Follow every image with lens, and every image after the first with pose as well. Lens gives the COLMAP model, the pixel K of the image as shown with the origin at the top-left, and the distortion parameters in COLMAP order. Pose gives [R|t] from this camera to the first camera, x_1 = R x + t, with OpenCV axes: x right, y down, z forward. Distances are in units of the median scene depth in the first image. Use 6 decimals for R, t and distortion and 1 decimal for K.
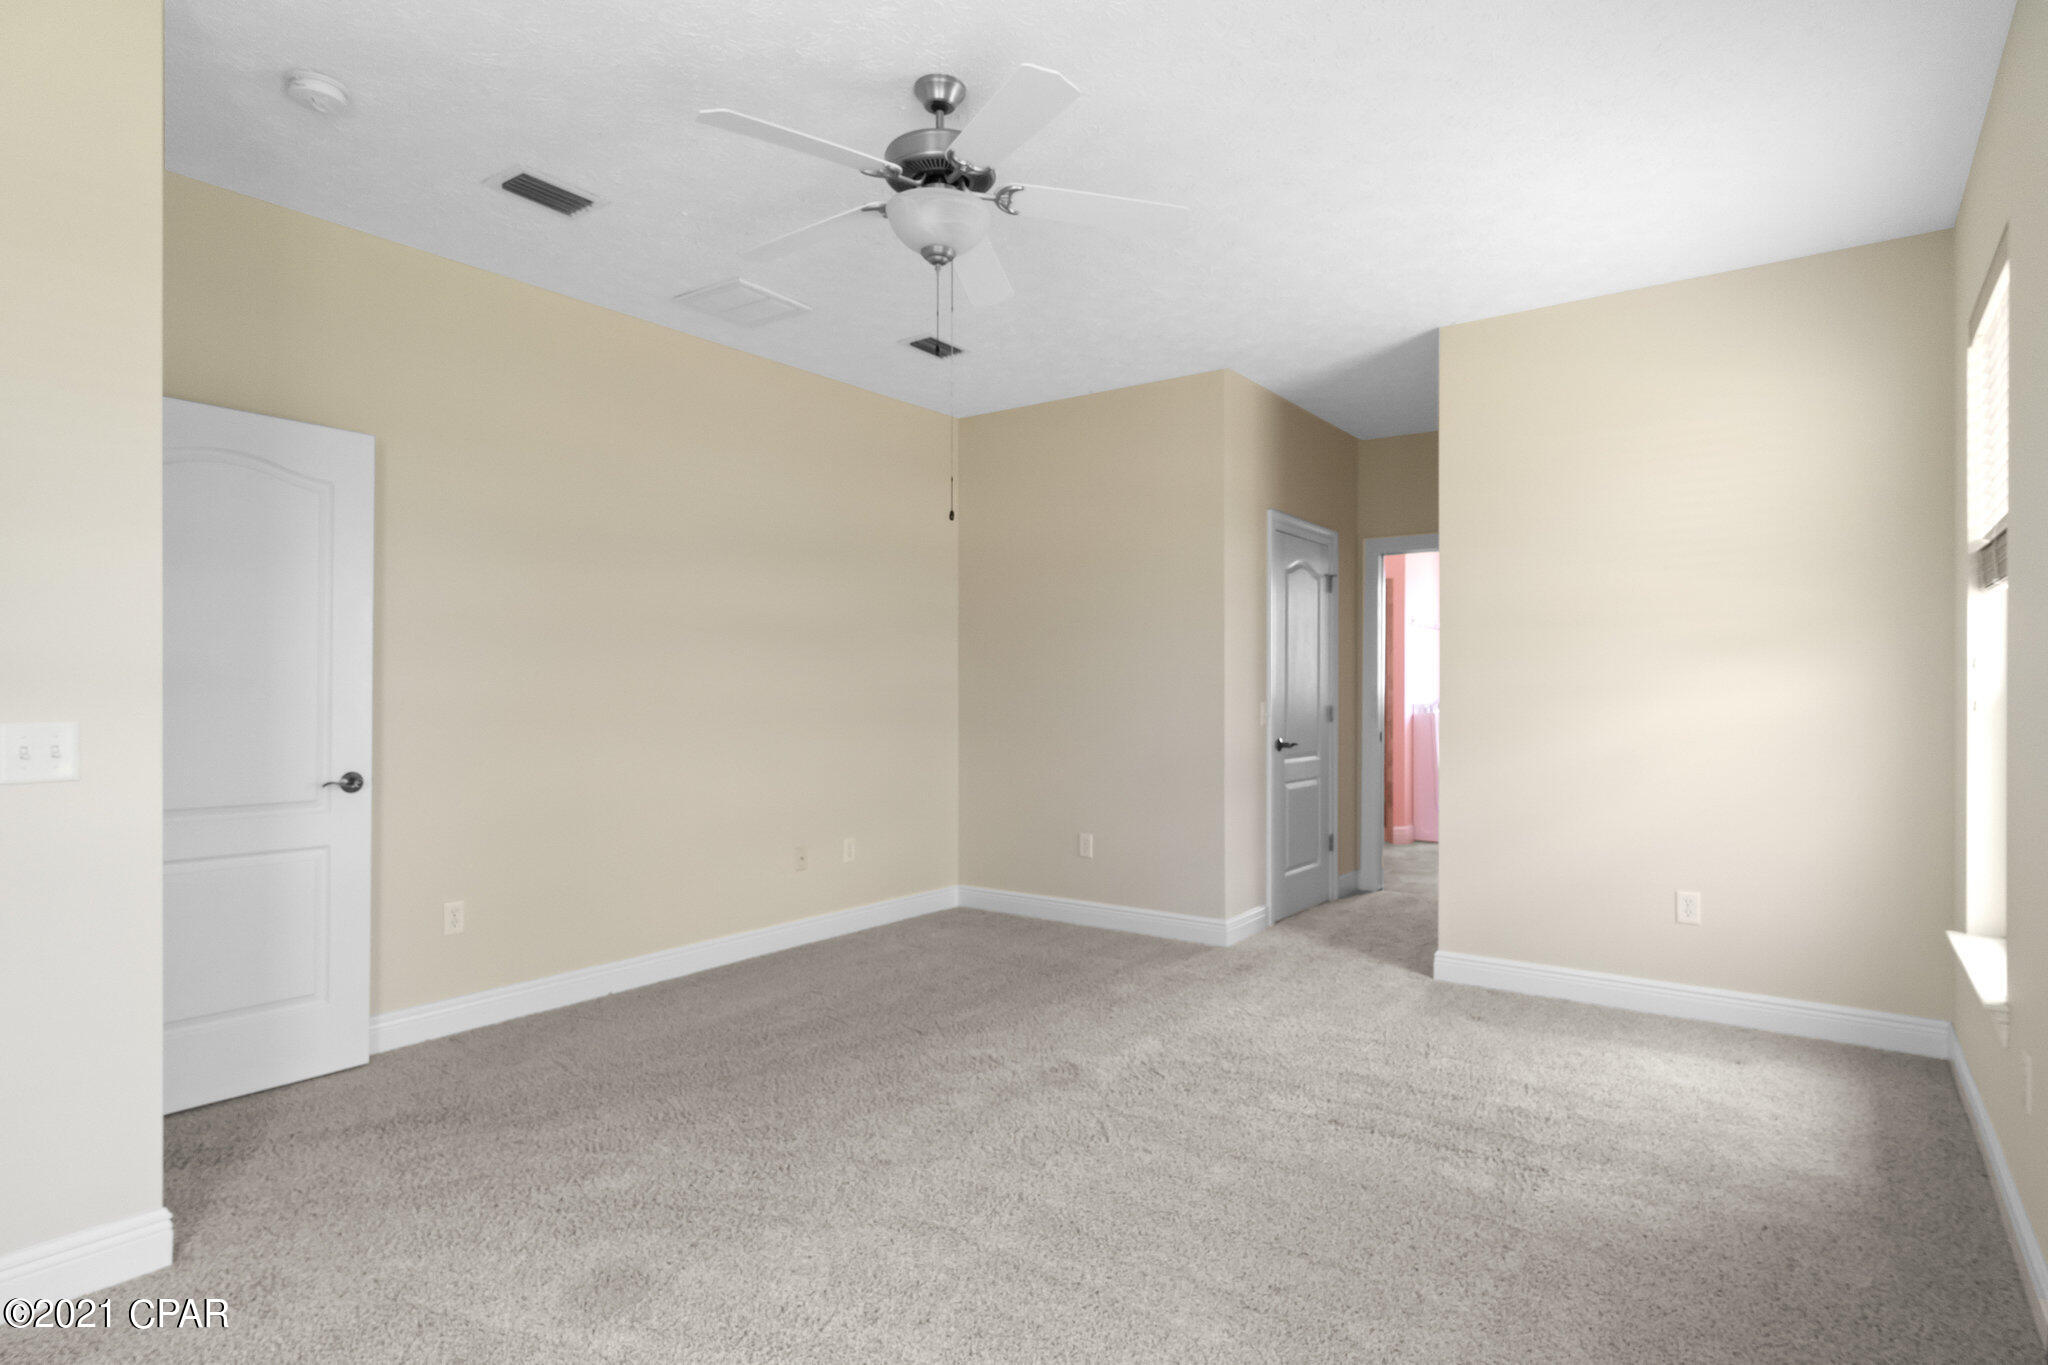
lens RADIAL K [[1079.8, 0, 1016.7], [0, 1079.8, 695.9], [0, 0, 1]] dist [0.002089, 0.000226]
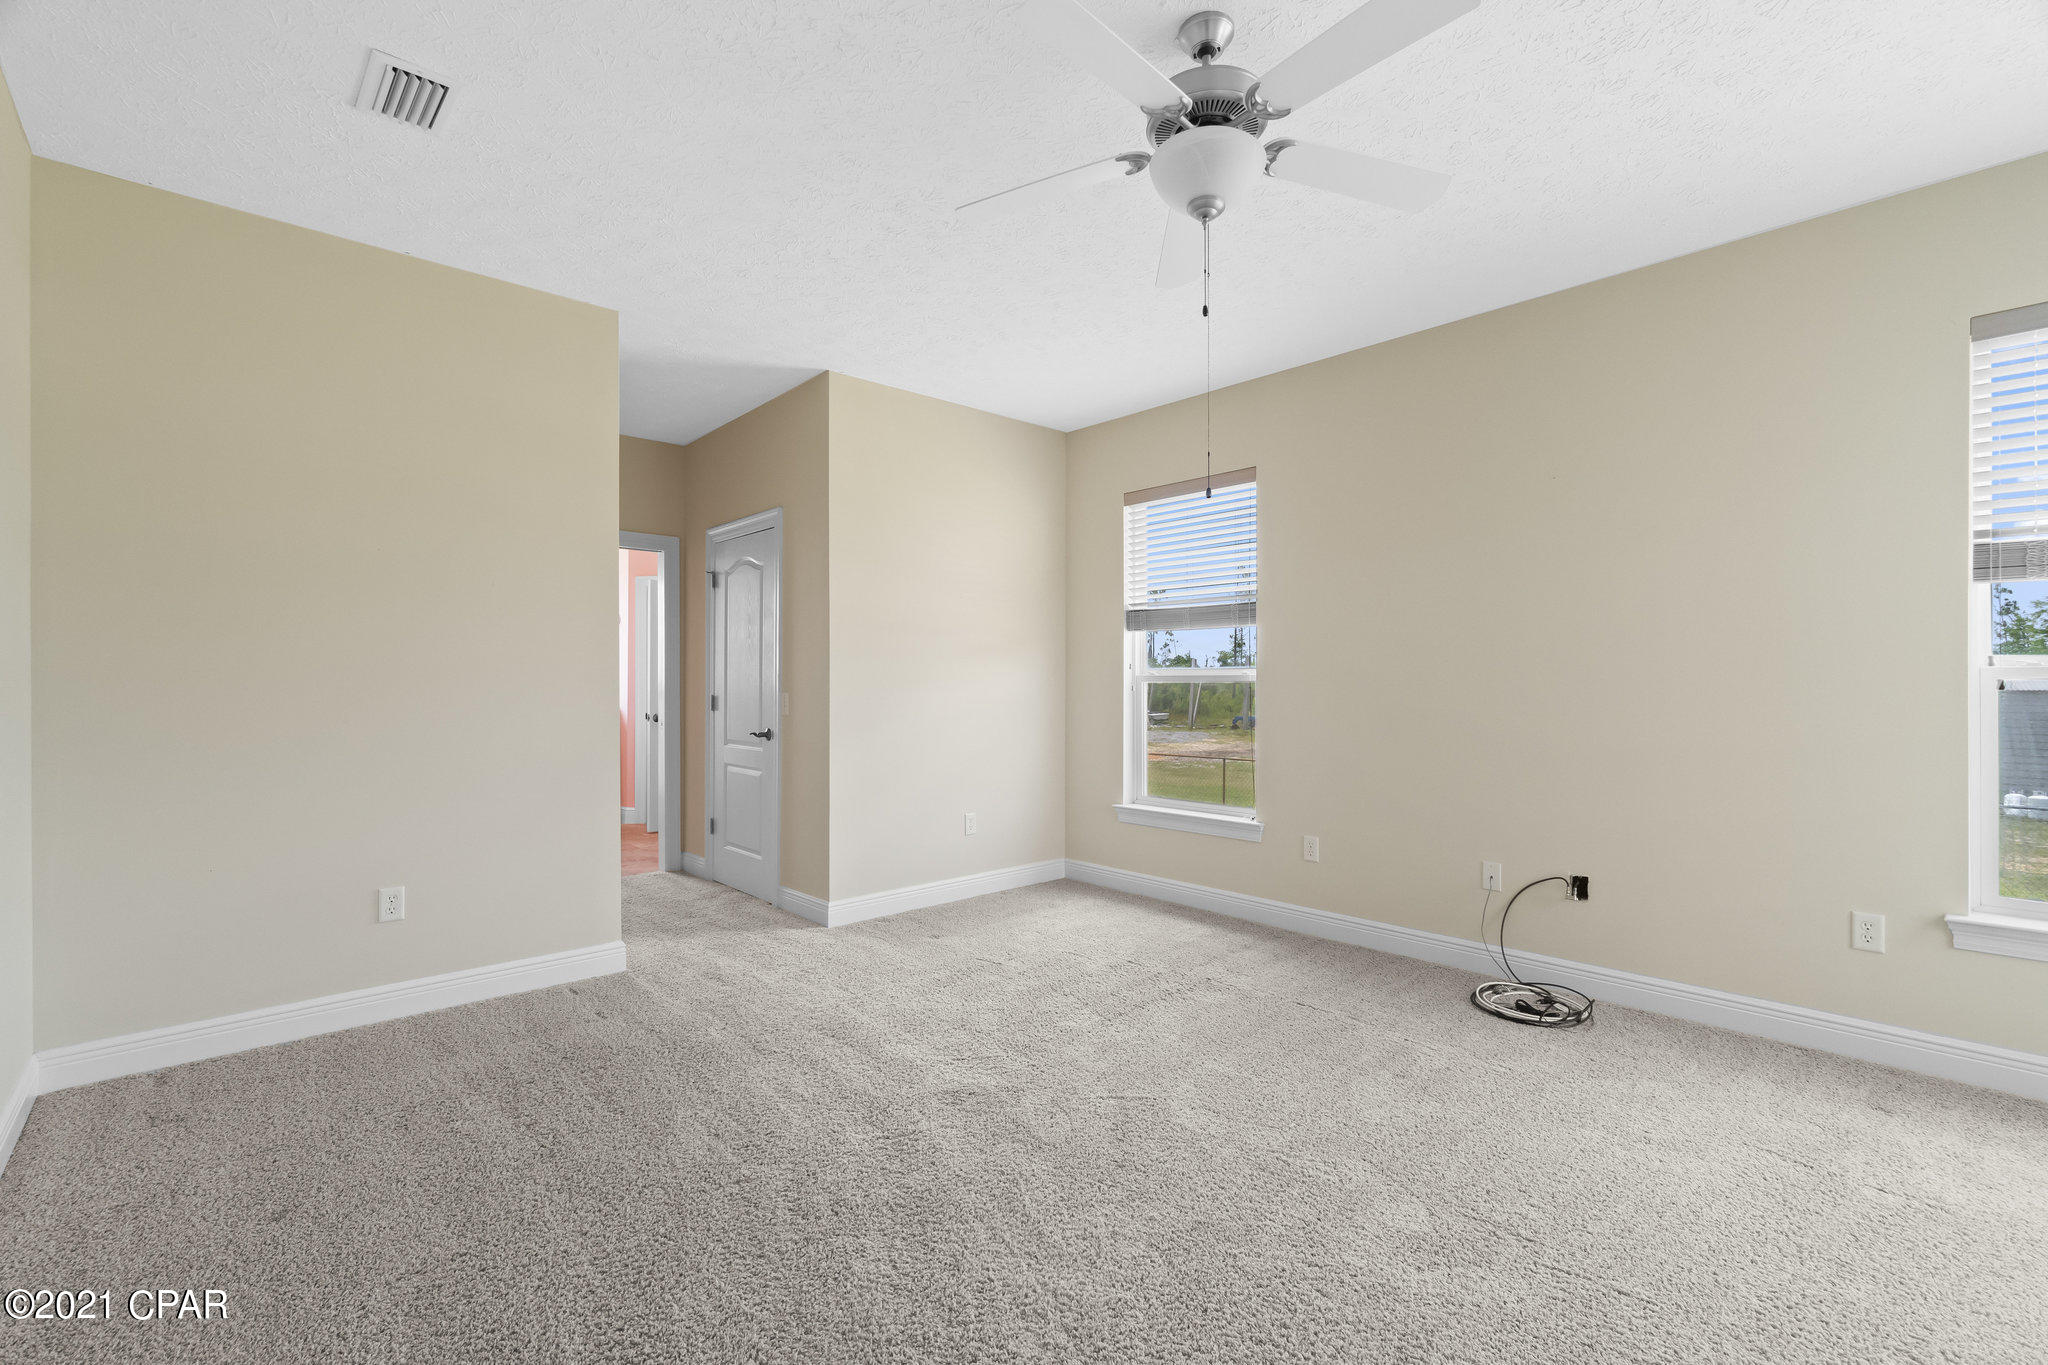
lens RADIAL K [[885.2, 0, 1027.3], [0, 885.2, 683.3], [0, 0, 1]] dist [-0.006767, 0.000012]
pose [[0.181713, -0.004789, 0.983340, -0.544775], [-0.002847, 0.999981, 0.005396, -0.010266], [-0.983347, -0.003780, 0.181696, 0.639167]]
